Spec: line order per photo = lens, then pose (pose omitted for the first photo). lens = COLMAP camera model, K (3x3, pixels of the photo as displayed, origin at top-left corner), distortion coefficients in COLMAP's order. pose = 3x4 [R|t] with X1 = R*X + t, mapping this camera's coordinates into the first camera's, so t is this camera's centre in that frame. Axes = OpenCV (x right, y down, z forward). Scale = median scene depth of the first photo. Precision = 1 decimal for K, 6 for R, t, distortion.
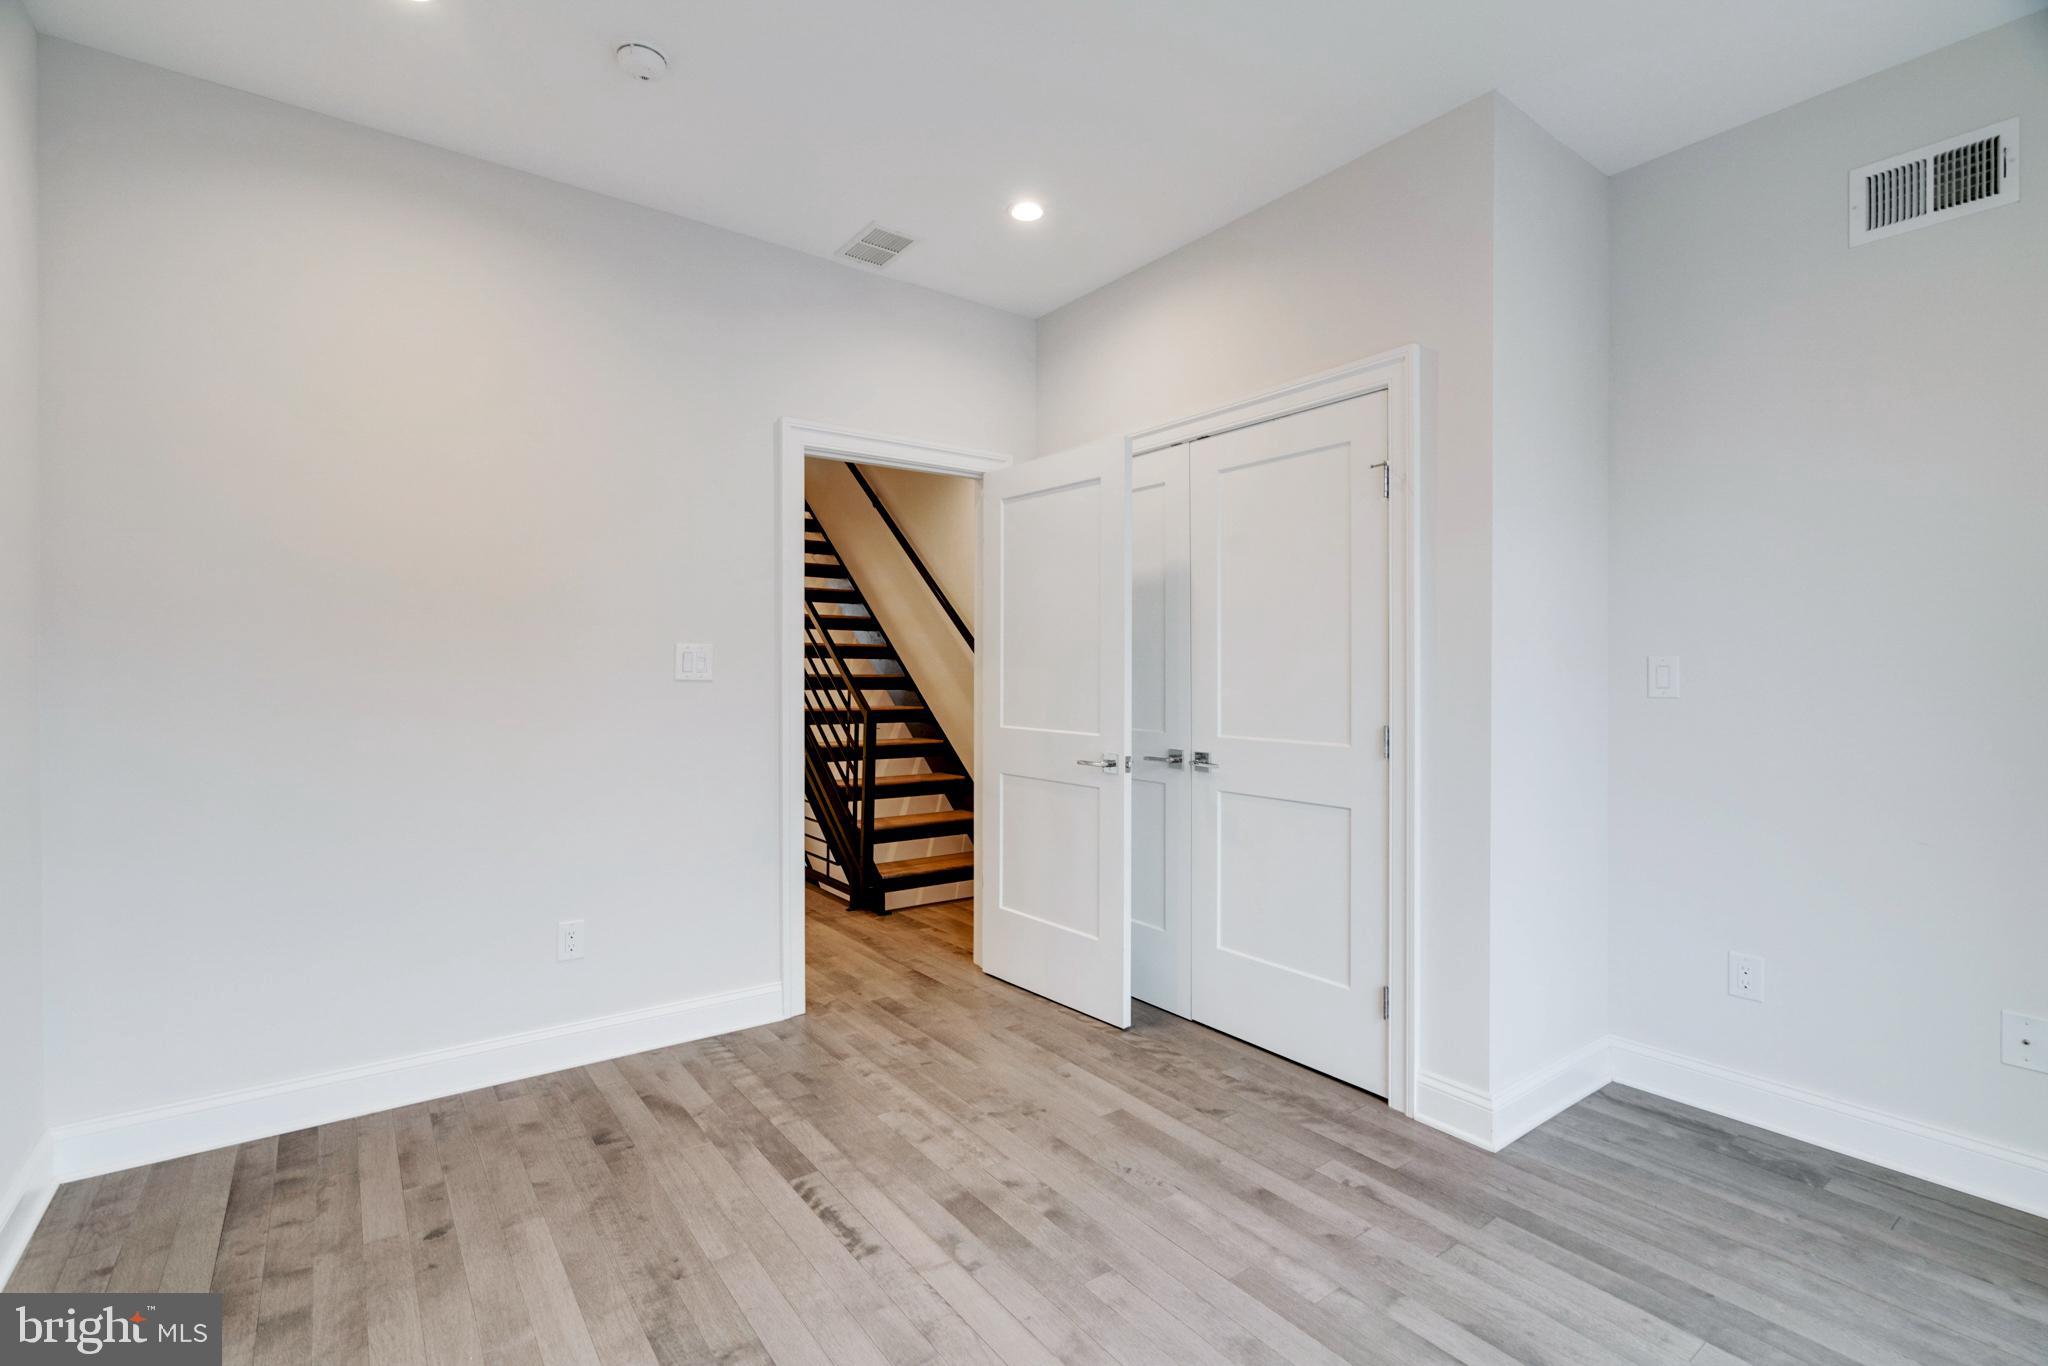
lens RADIAL K [[926.4, 0, 1012.8], [0, 926.4, 668.1], [0, 0, 1]] dist [-0.004272, 0.000541]
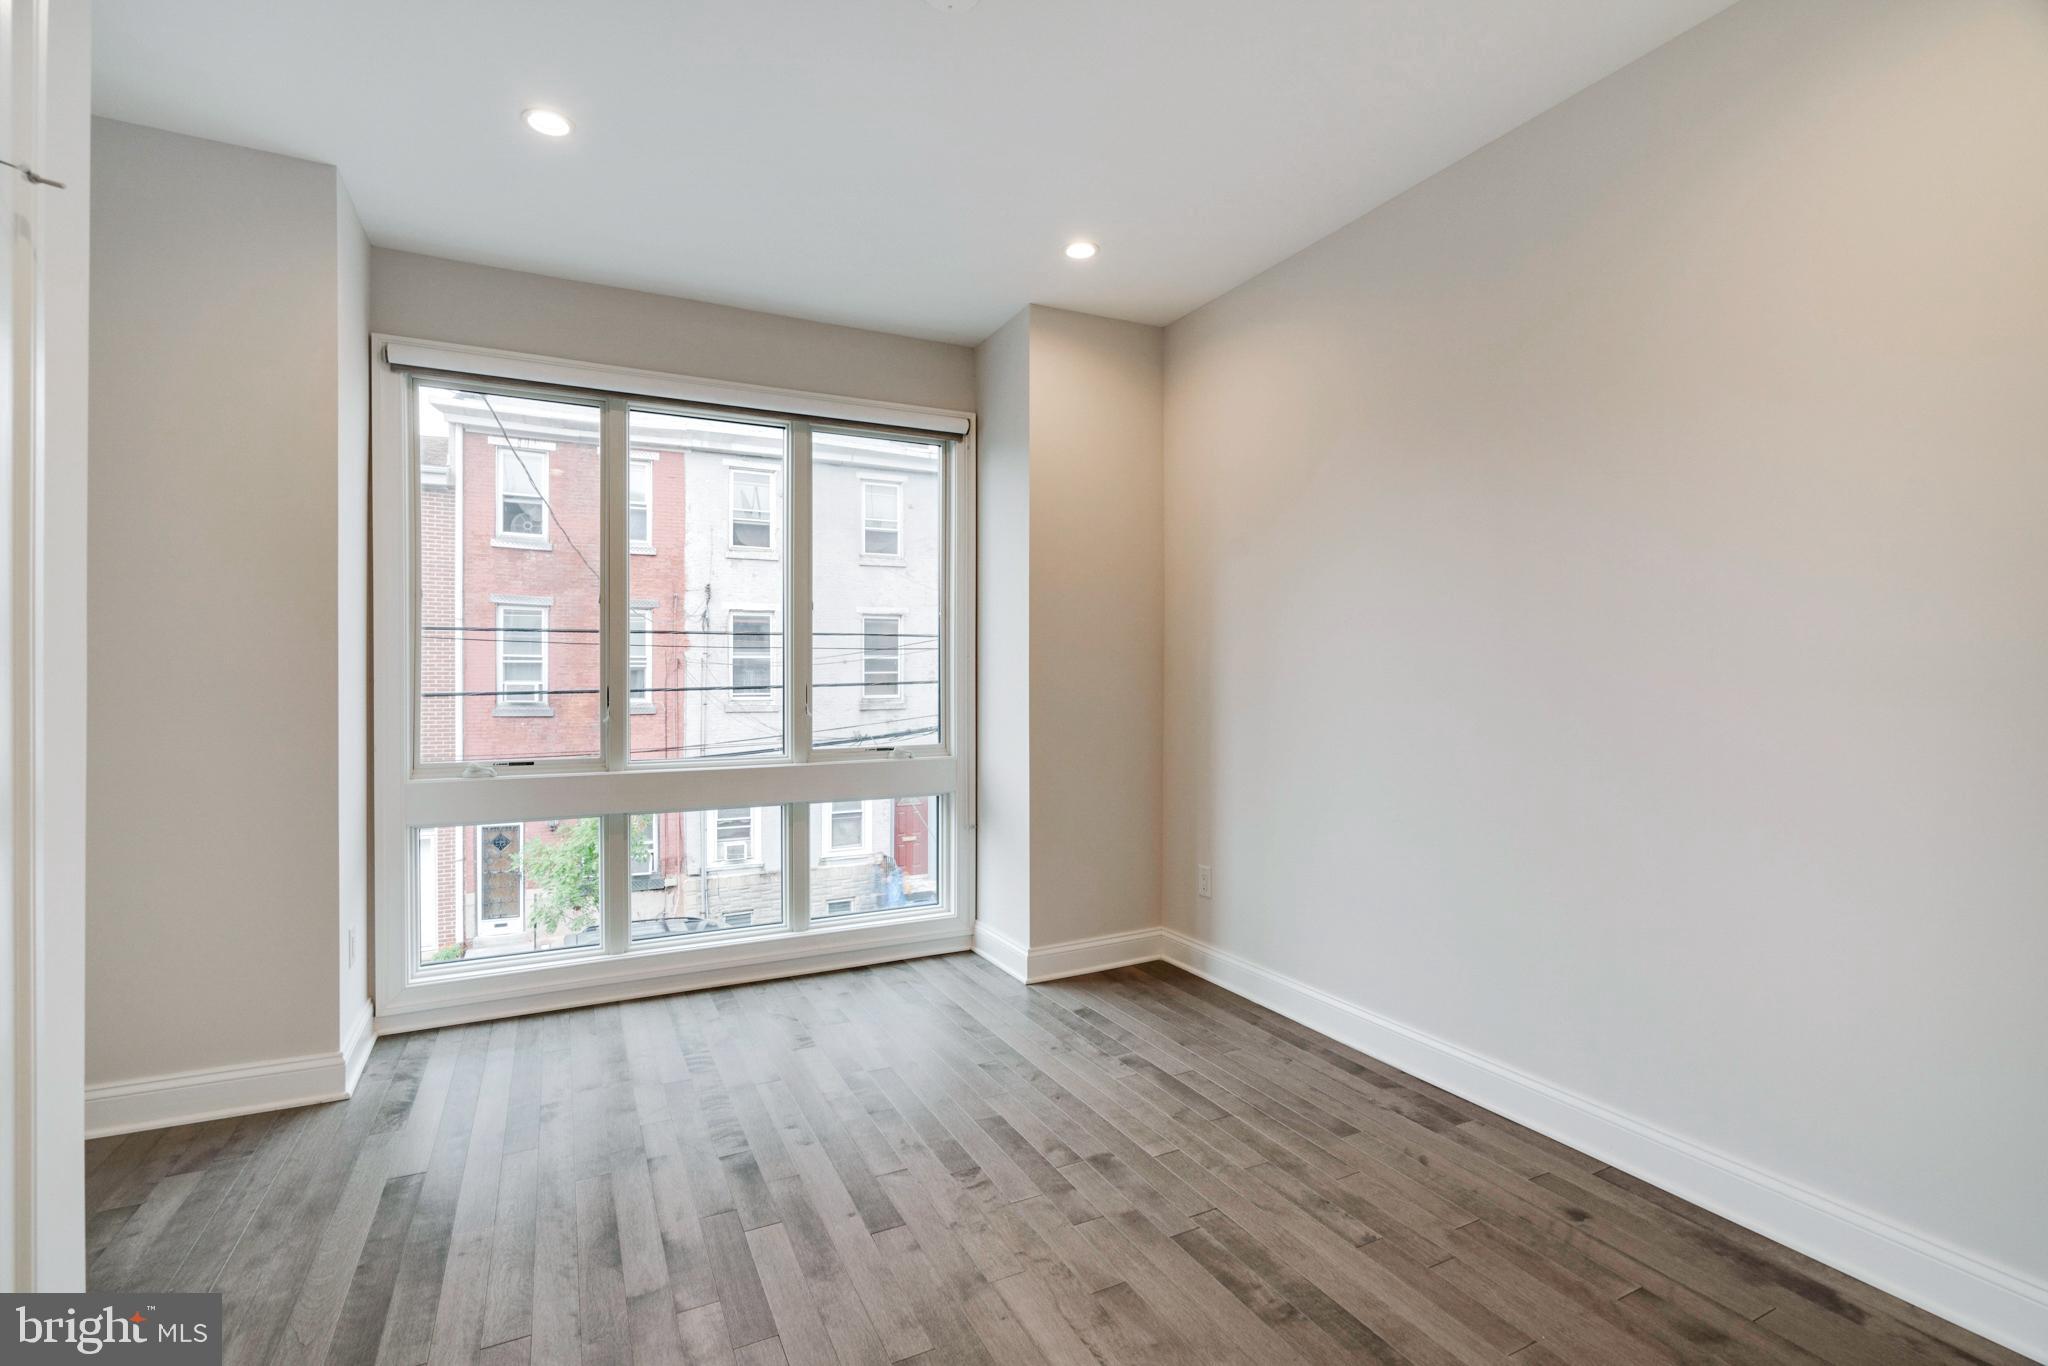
lens RADIAL K [[926.4, 0, 1009.8], [0, 926.4, 690.1], [0, 0, 1]] dist [-0.004272, 0.000541]
pose [[-0.984800, -0.002879, 0.173667, -0.126741], [-0.000805, 0.999928, 0.012009, 0.005955], [-0.173689, 0.011687, -0.984731, 1.545772]]
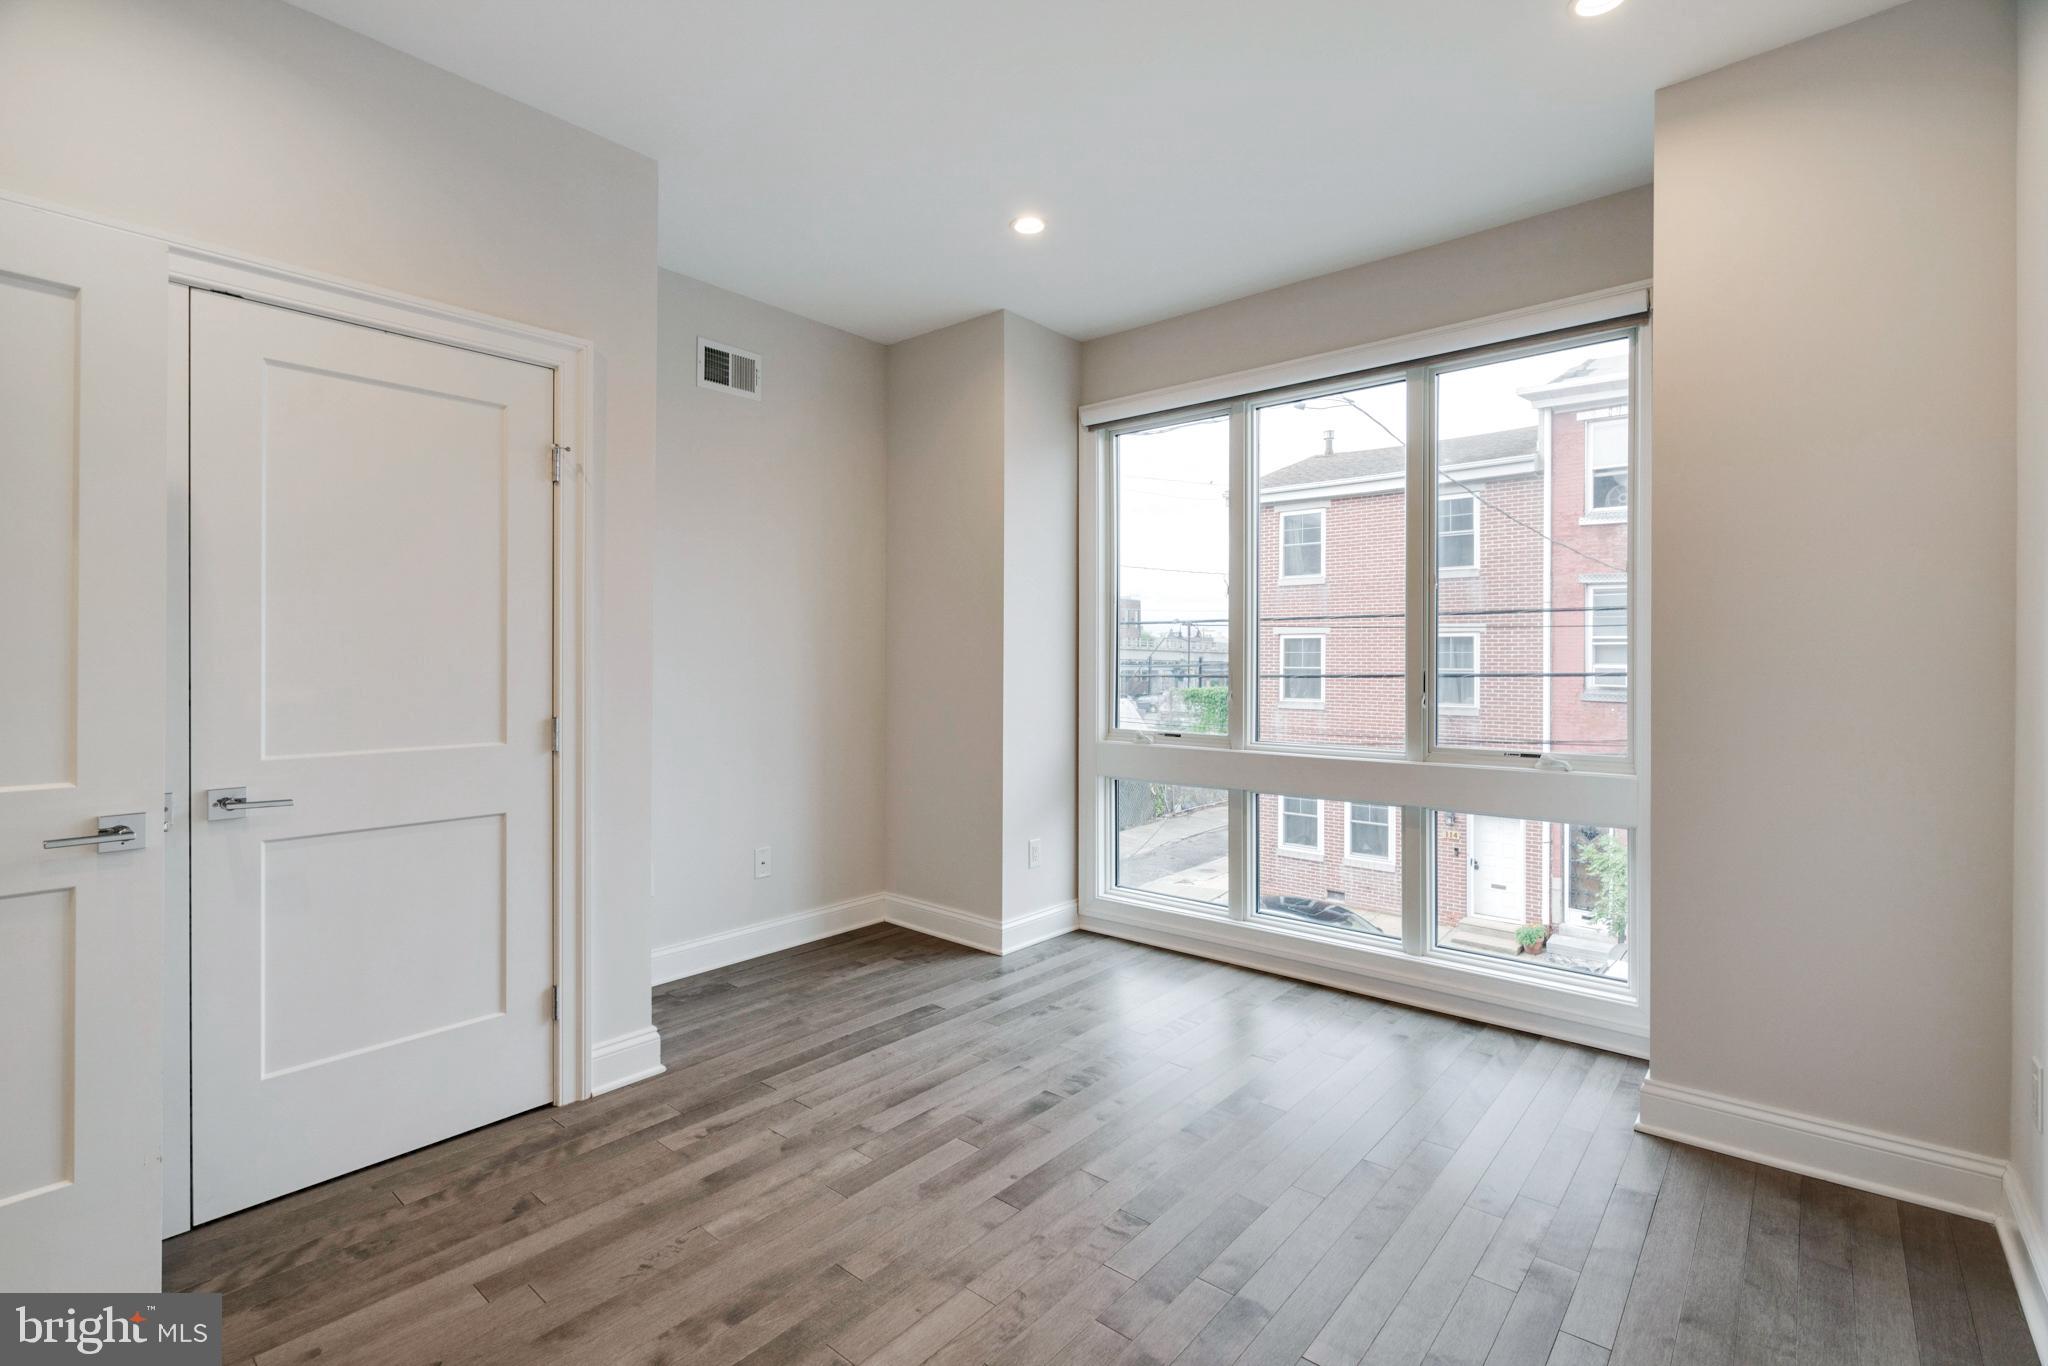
lens RADIAL K [[926.4, 0, 1015.6], [0, 926.4, 663.8], [0, 0, 1]] dist [-0.004272, 0.000541]
pose [[-0.223467, -0.005488, 0.974696, -0.760994], [-0.002498, 0.999984, 0.005058, -0.000457], [-0.974708, -0.001305, -0.223477, 0.875005]]
